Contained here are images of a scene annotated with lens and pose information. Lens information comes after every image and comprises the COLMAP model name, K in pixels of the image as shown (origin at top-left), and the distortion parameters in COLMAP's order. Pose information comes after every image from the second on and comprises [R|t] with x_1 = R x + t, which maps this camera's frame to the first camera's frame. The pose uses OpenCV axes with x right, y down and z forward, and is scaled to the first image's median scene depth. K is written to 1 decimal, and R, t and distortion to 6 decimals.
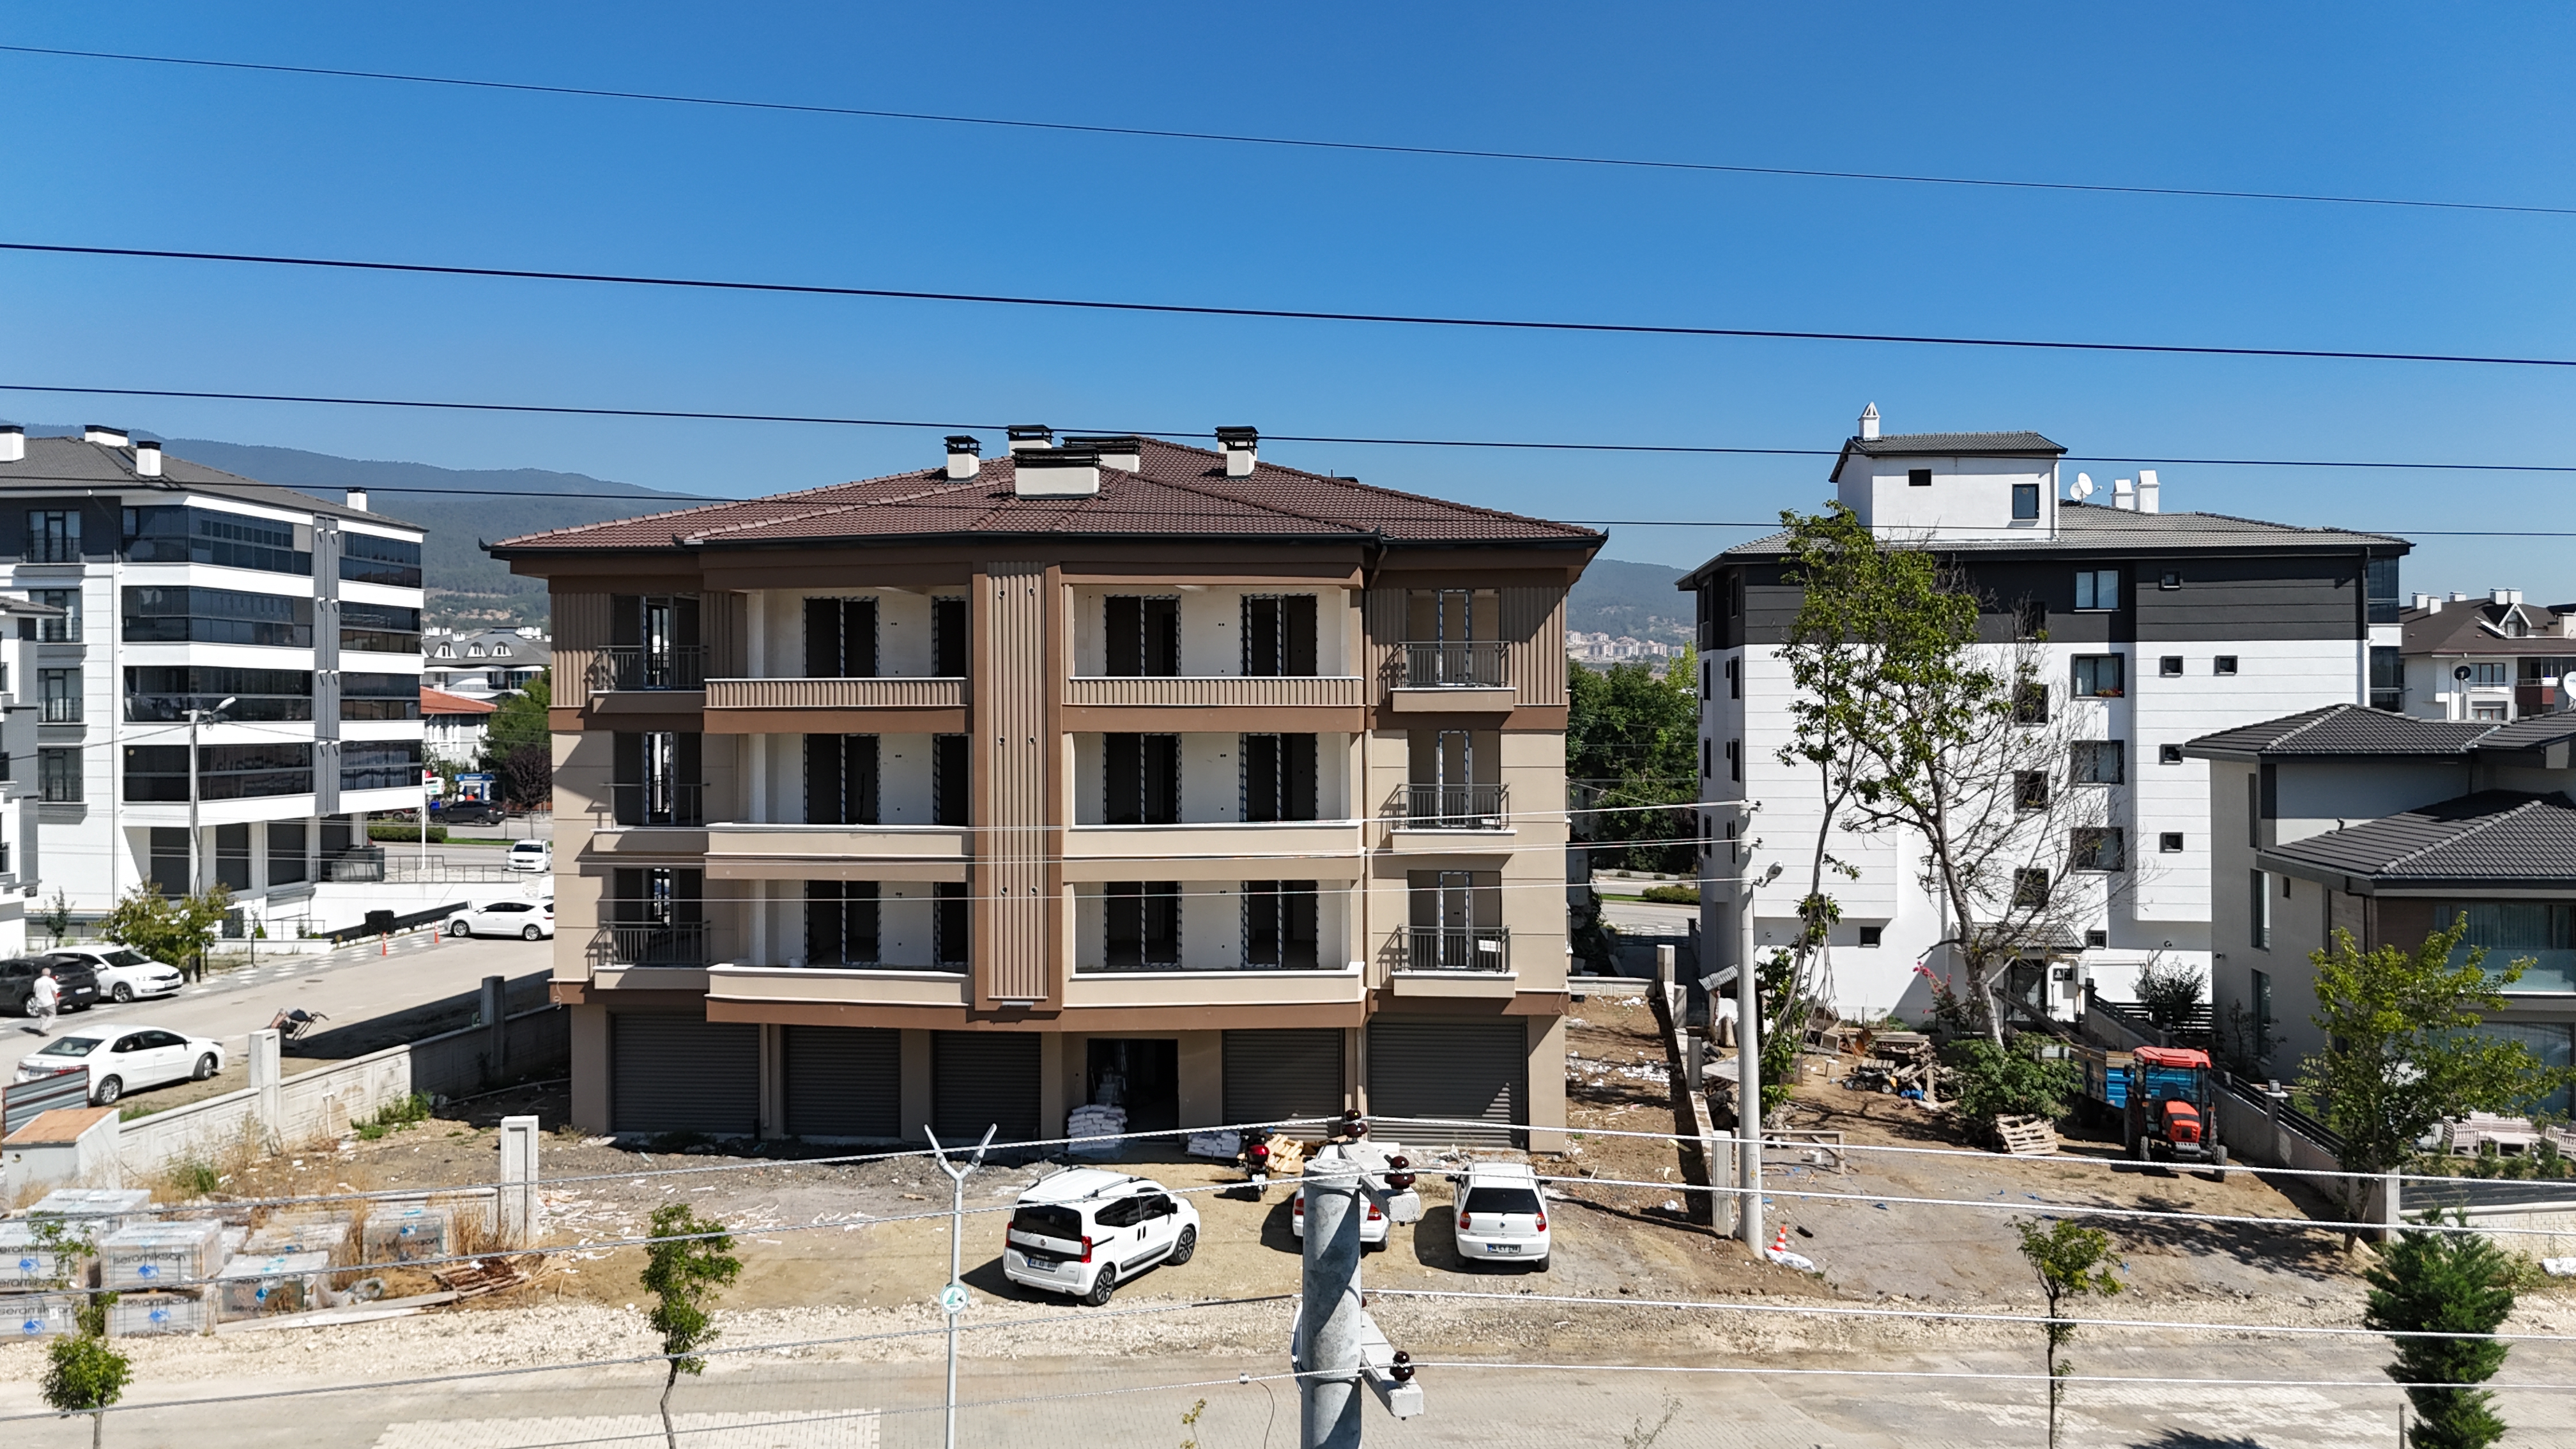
lens RADIAL K [[1903.0, 0, 1292.2], [0, 1903.0, 727.9], [0, 0, 1]] dist [0.063877, -0.059238]
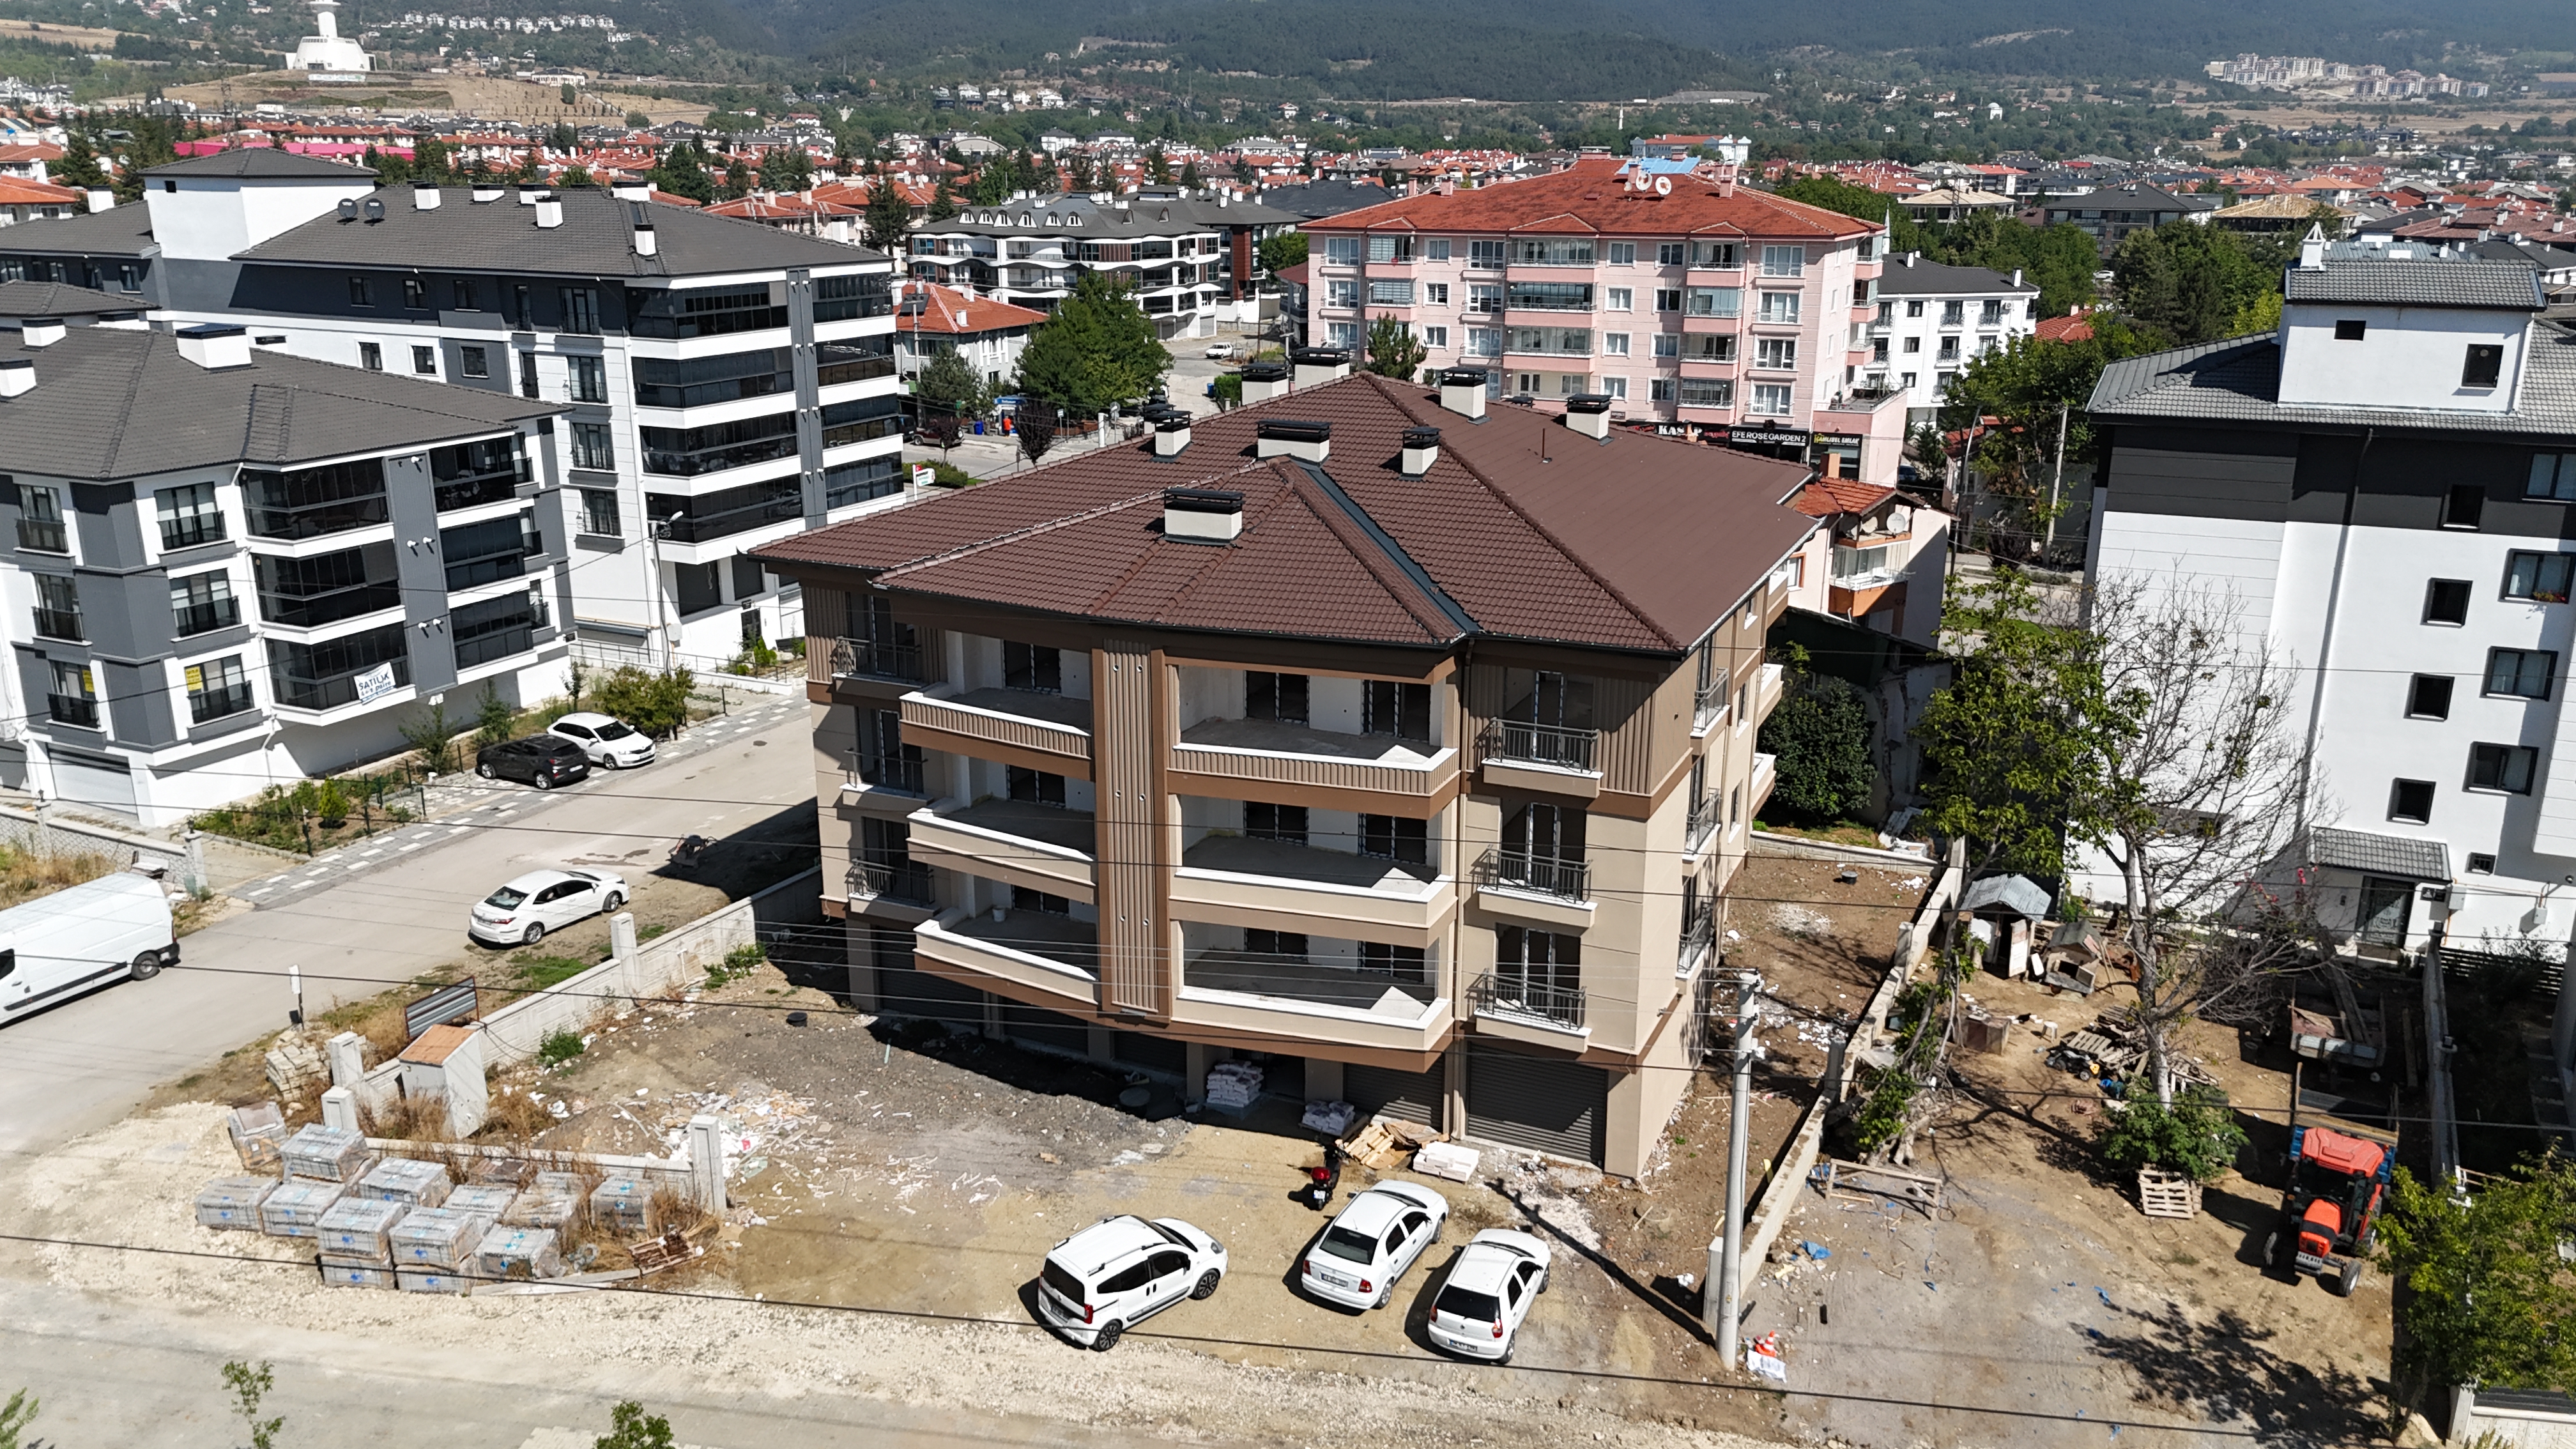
lens RADIAL K [[1903.0, 0, 1292.2], [0, 1903.0, 727.9], [0, 0, 1]] dist [0.063877, -0.059238]
pose [[0.946082, 0.098522, -0.308580, 0.260012], [-0.008823, 0.960108, 0.279489, -0.313239], [0.323806, -0.261697, 0.909211, 0.022033]]
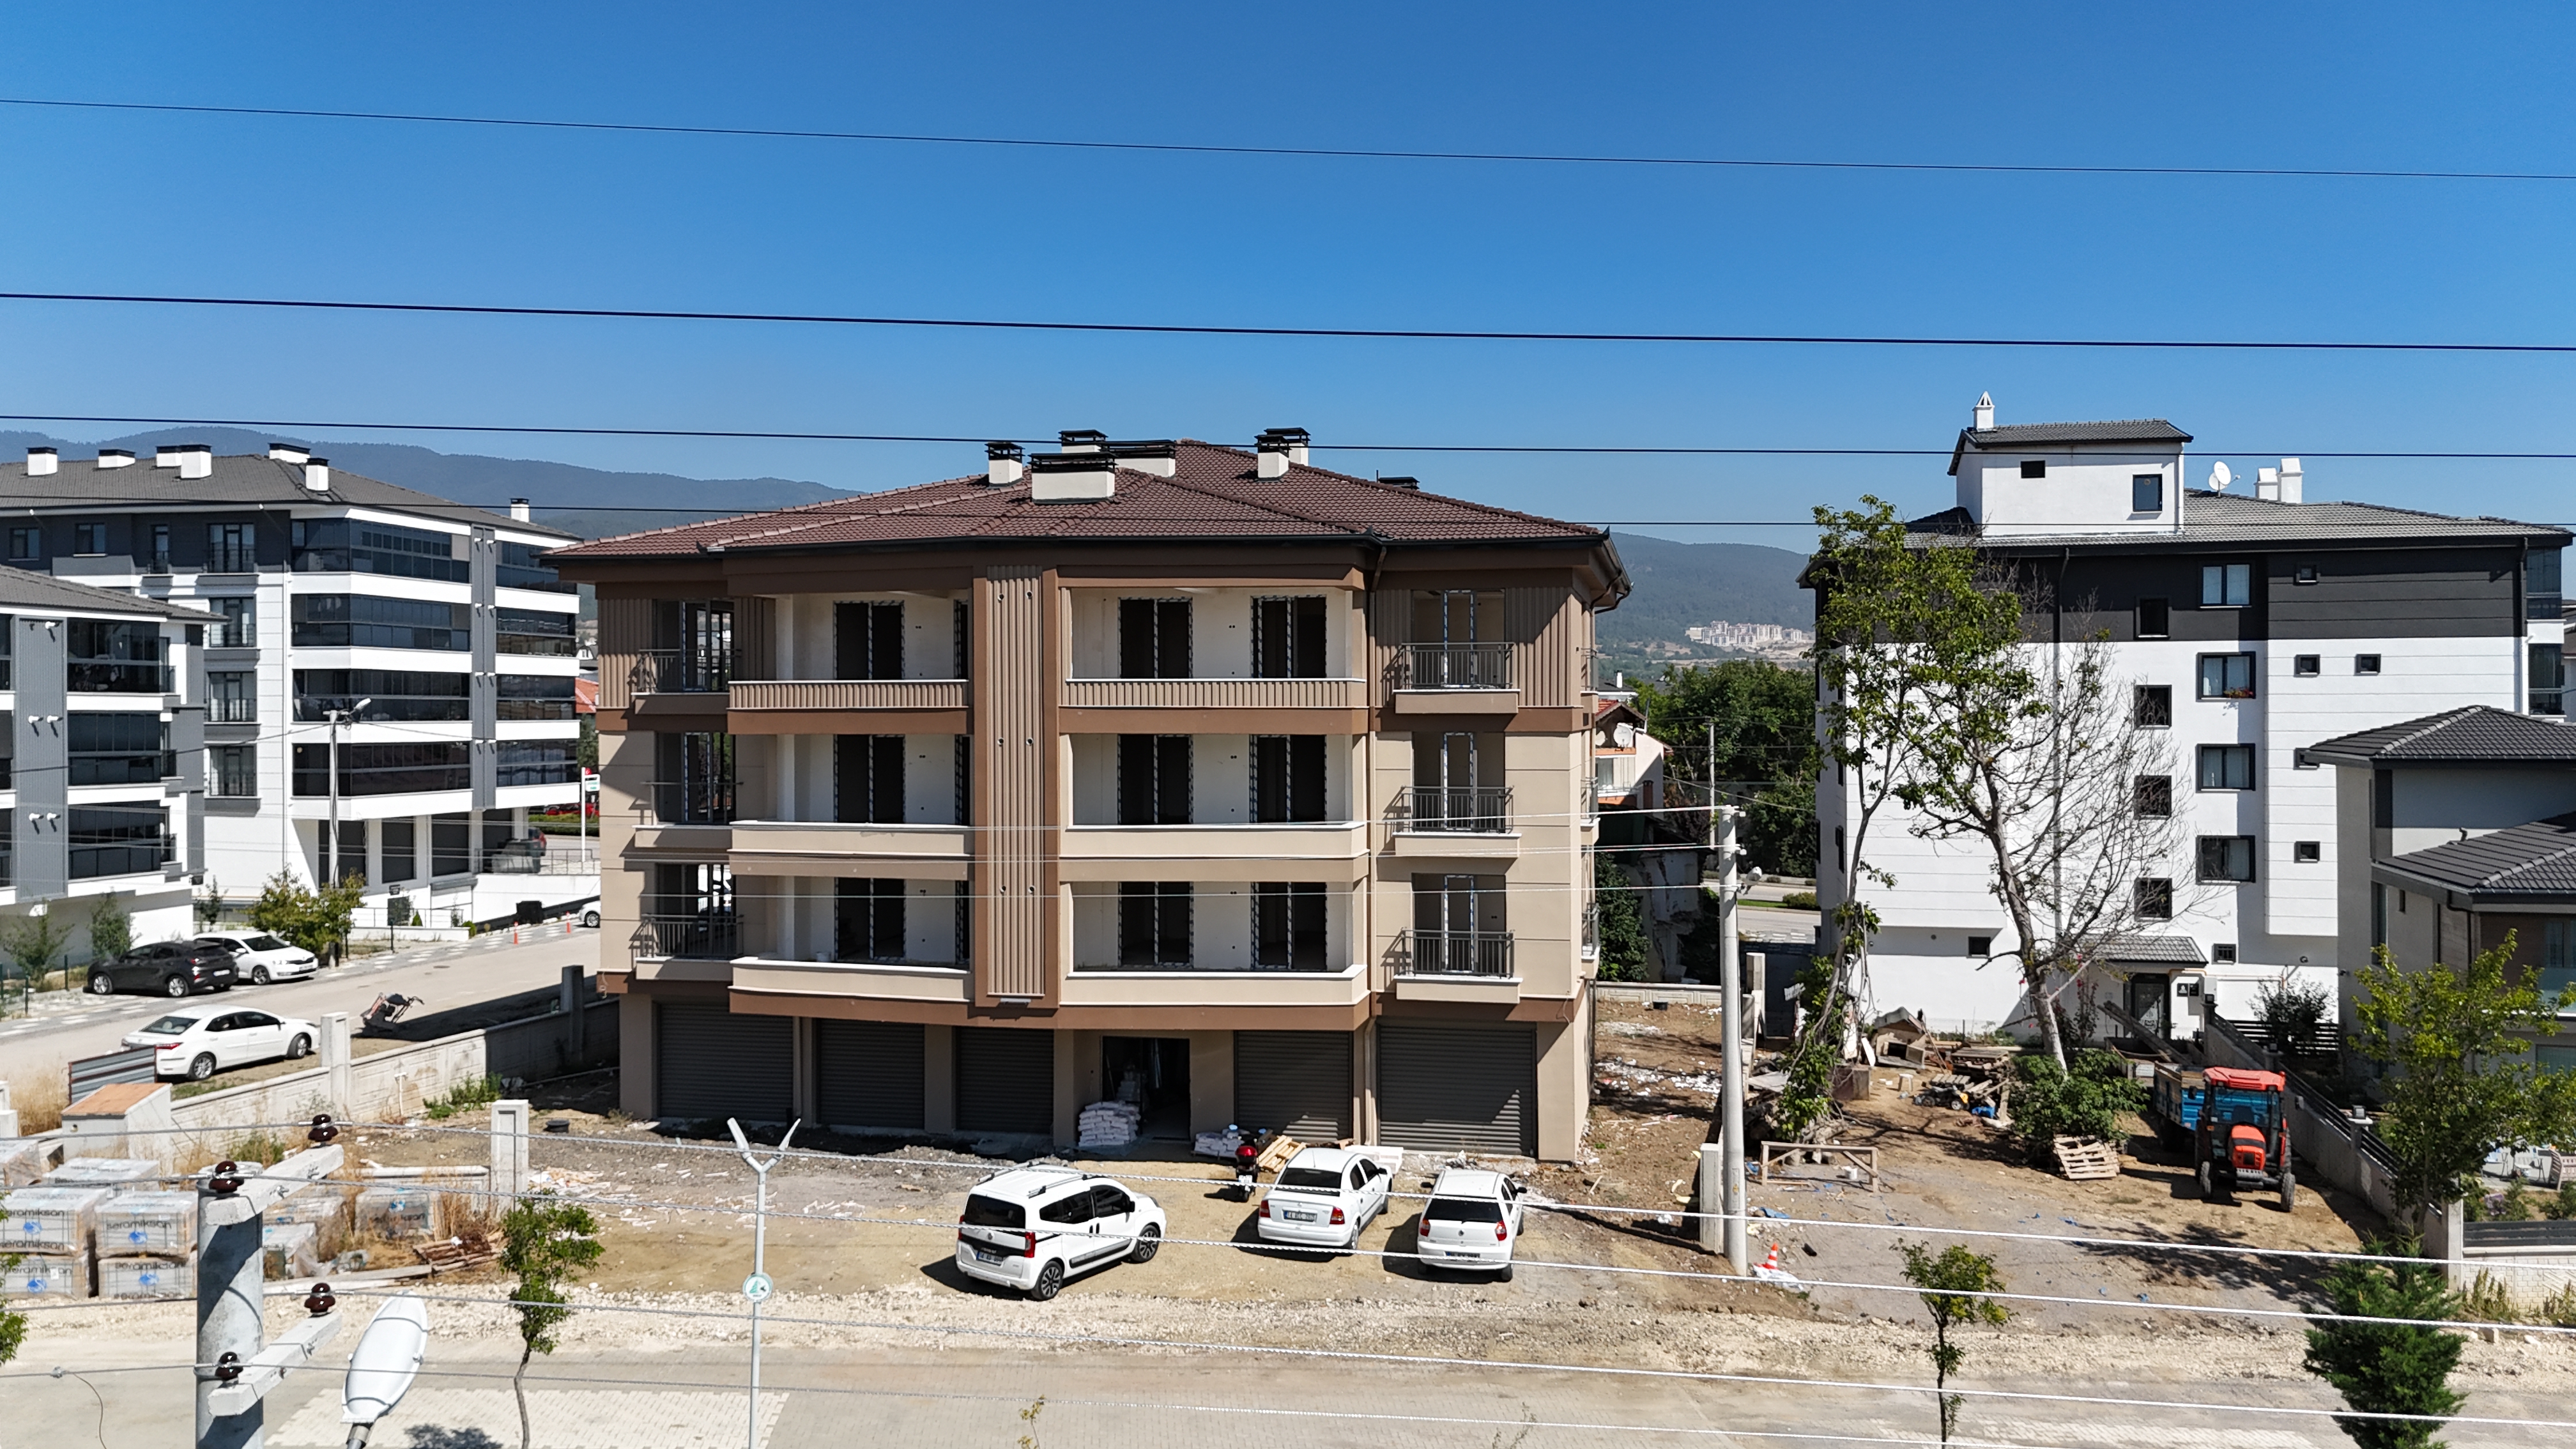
lens RADIAL K [[1903.0, 0, 1292.2], [0, 1903.0, 727.9], [0, 0, 1]] dist [0.063877, -0.059238]
pose [[0.993842, 0.001719, -0.110795, 0.104167], [-0.001724, 0.999999, 0.000048, -0.000916], [0.110795, 0.000144, 0.993843, 0.005960]]
